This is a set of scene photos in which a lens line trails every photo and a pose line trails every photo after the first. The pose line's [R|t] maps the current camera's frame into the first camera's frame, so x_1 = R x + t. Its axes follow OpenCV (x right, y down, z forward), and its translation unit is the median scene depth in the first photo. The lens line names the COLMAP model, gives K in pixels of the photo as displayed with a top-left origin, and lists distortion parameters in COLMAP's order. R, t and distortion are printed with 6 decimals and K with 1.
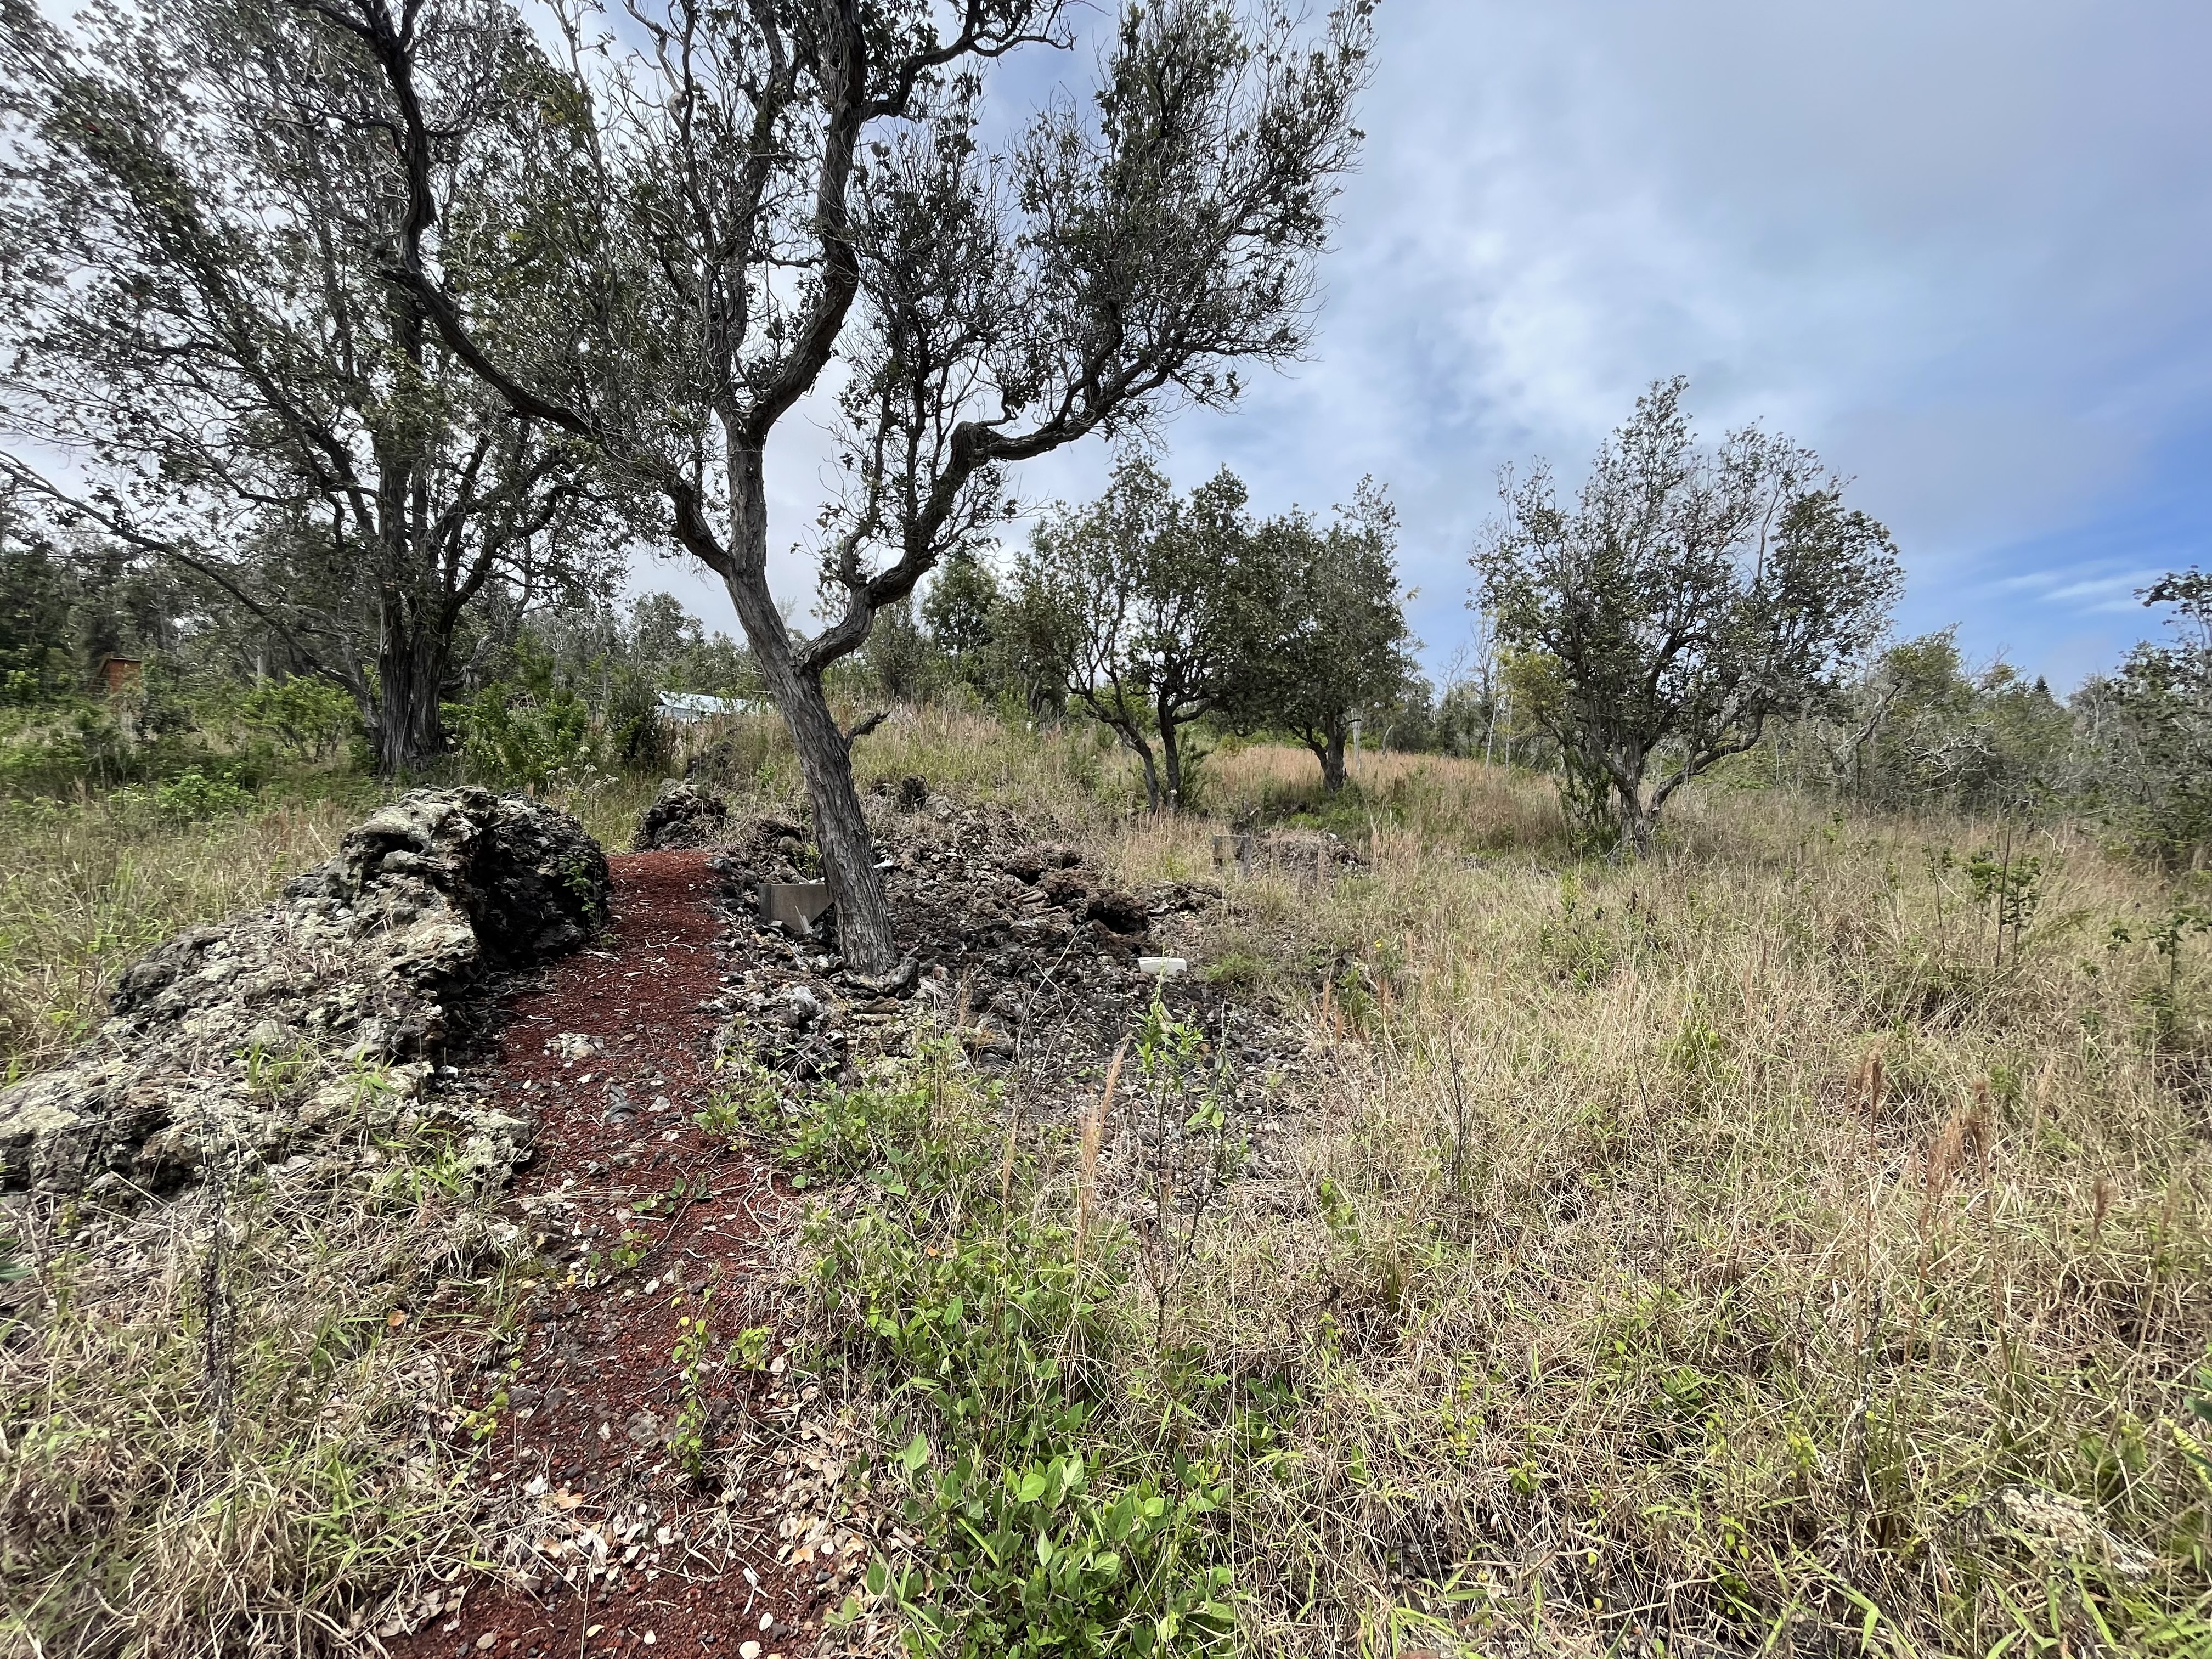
lens RADIAL K [[910.2, 0, 1097.3], [0, 910.2, 820.3], [0, 0, 1]] dist [0.009533, -0.000616]
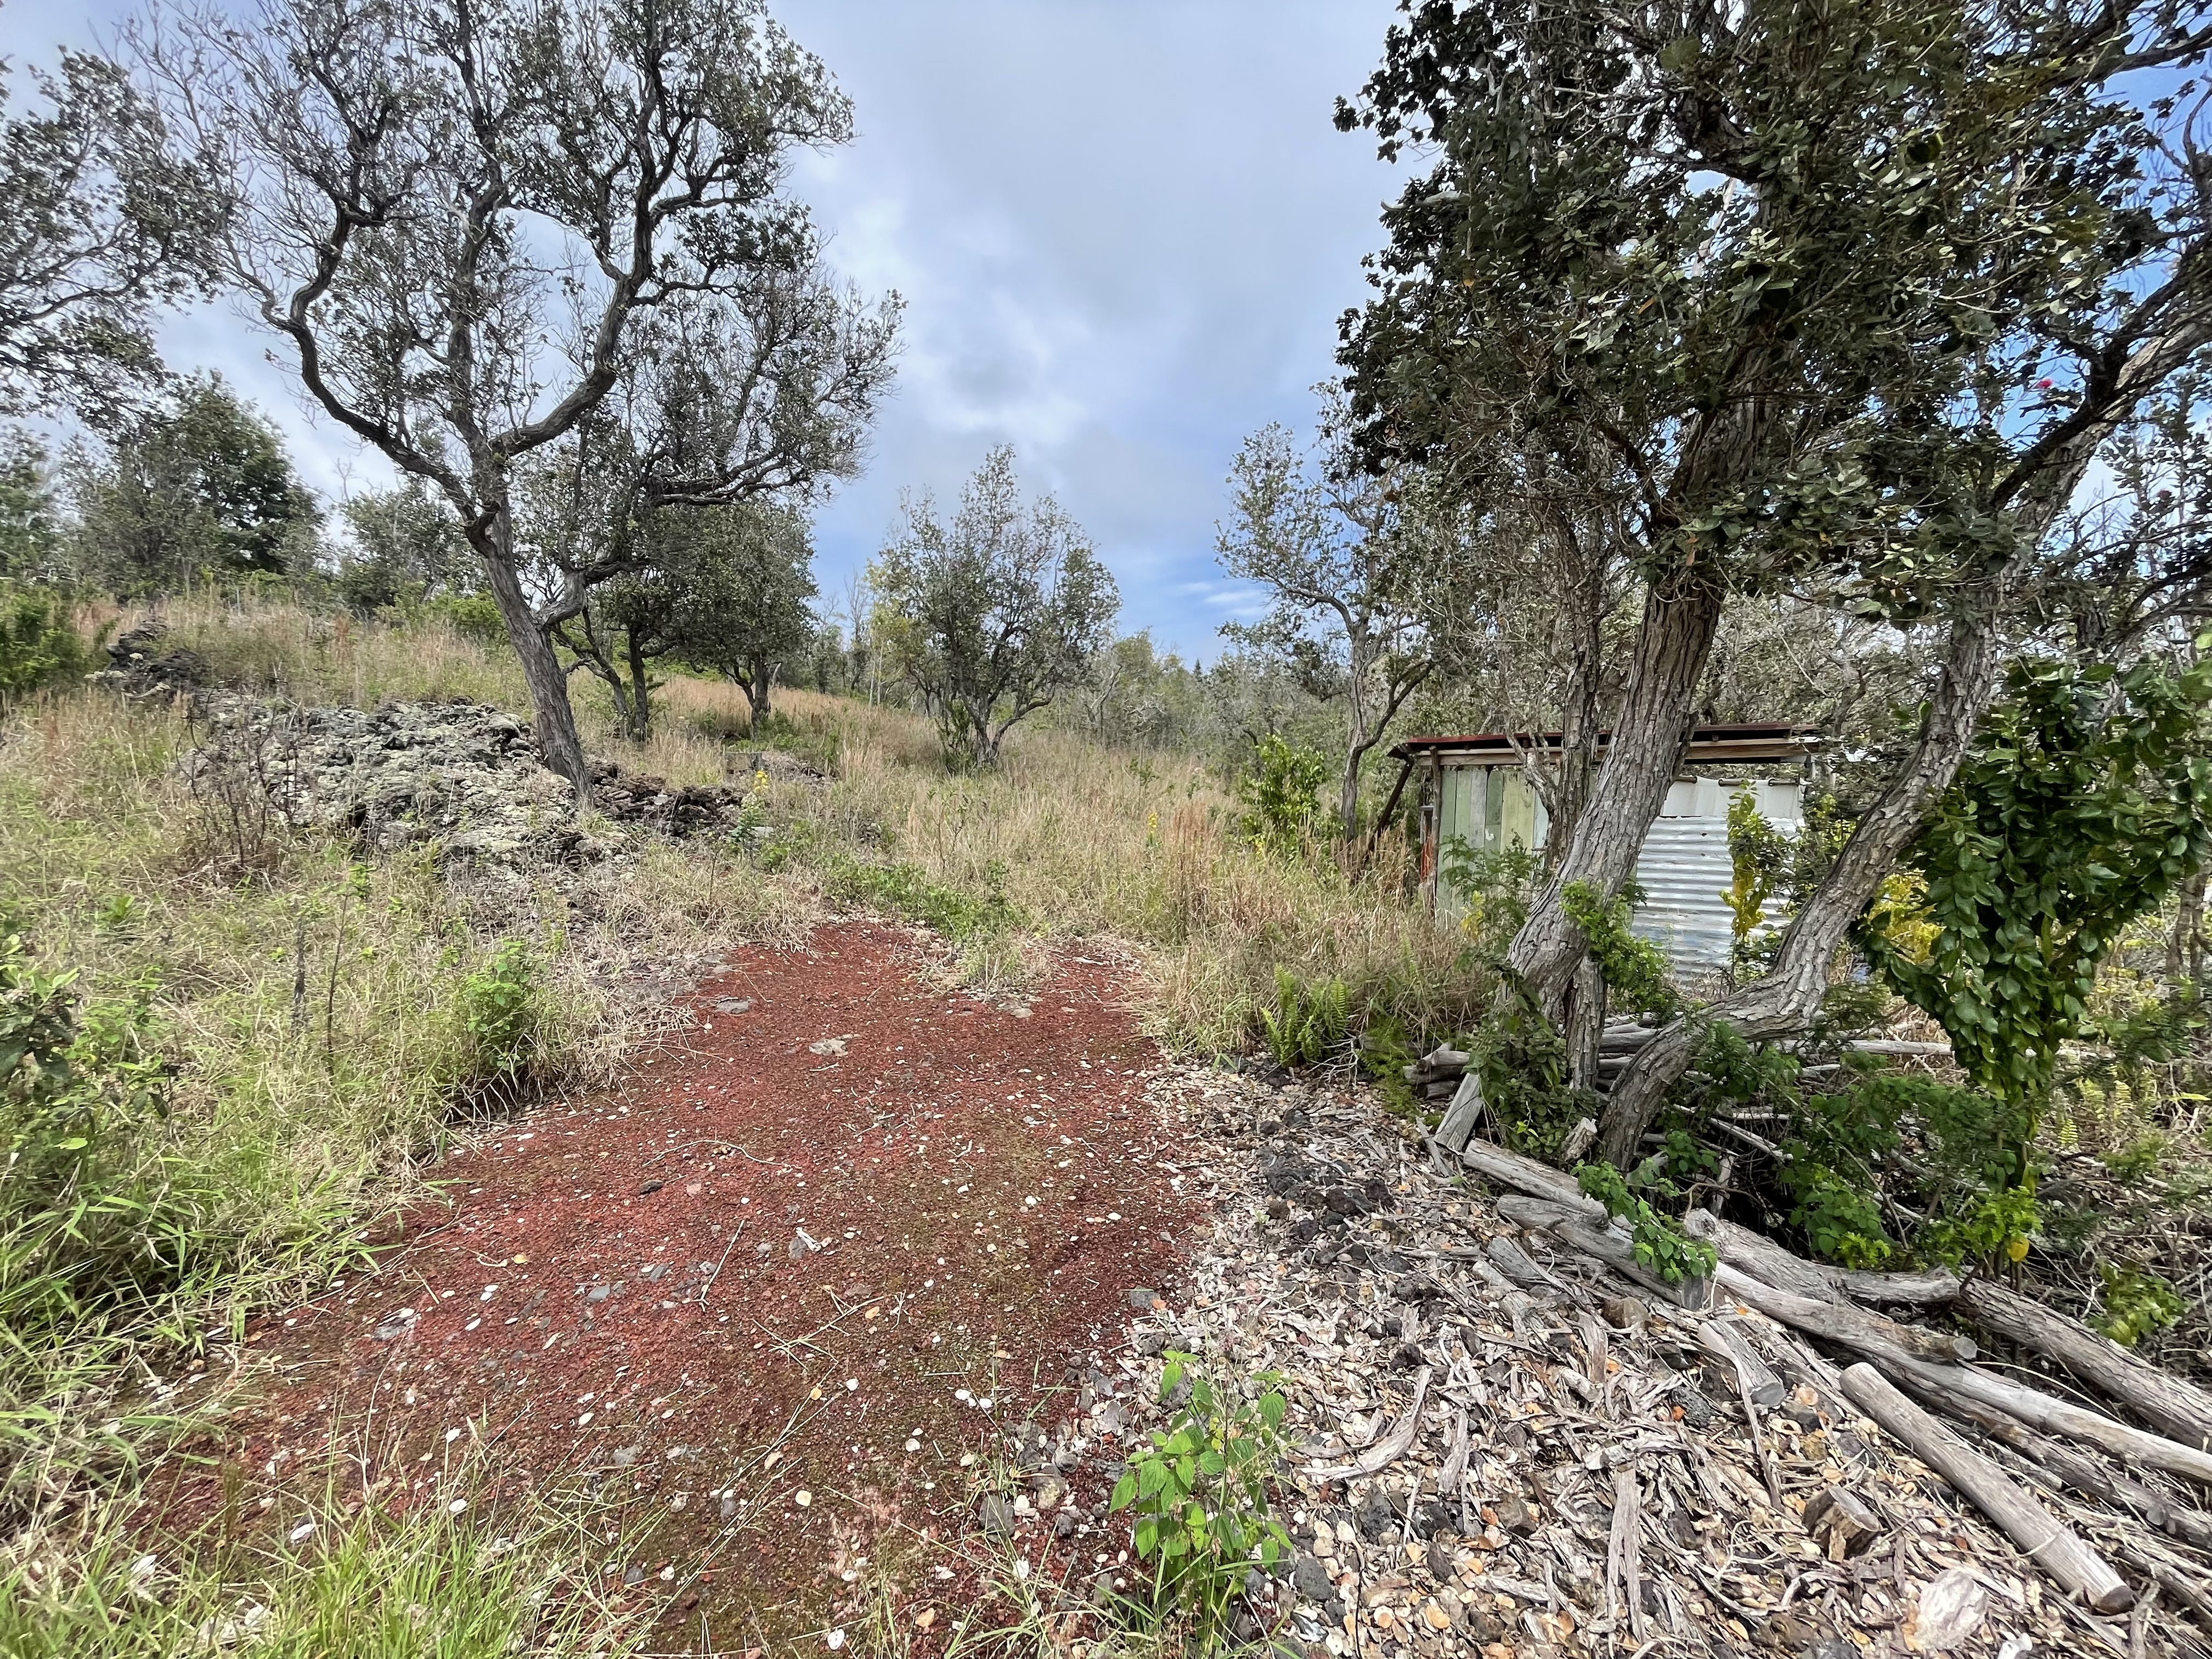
lens RADIAL K [[910.2, 0, 1097.3], [0, 910.2, 820.3], [0, 0, 1]] dist [0.009533, -0.000616]
pose [[0.773695, -0.034701, 0.632607, -0.208007], [-0.011862, 0.997530, 0.069226, 0.011711], [-0.633447, -0.061064, 0.771373, -0.261739]]
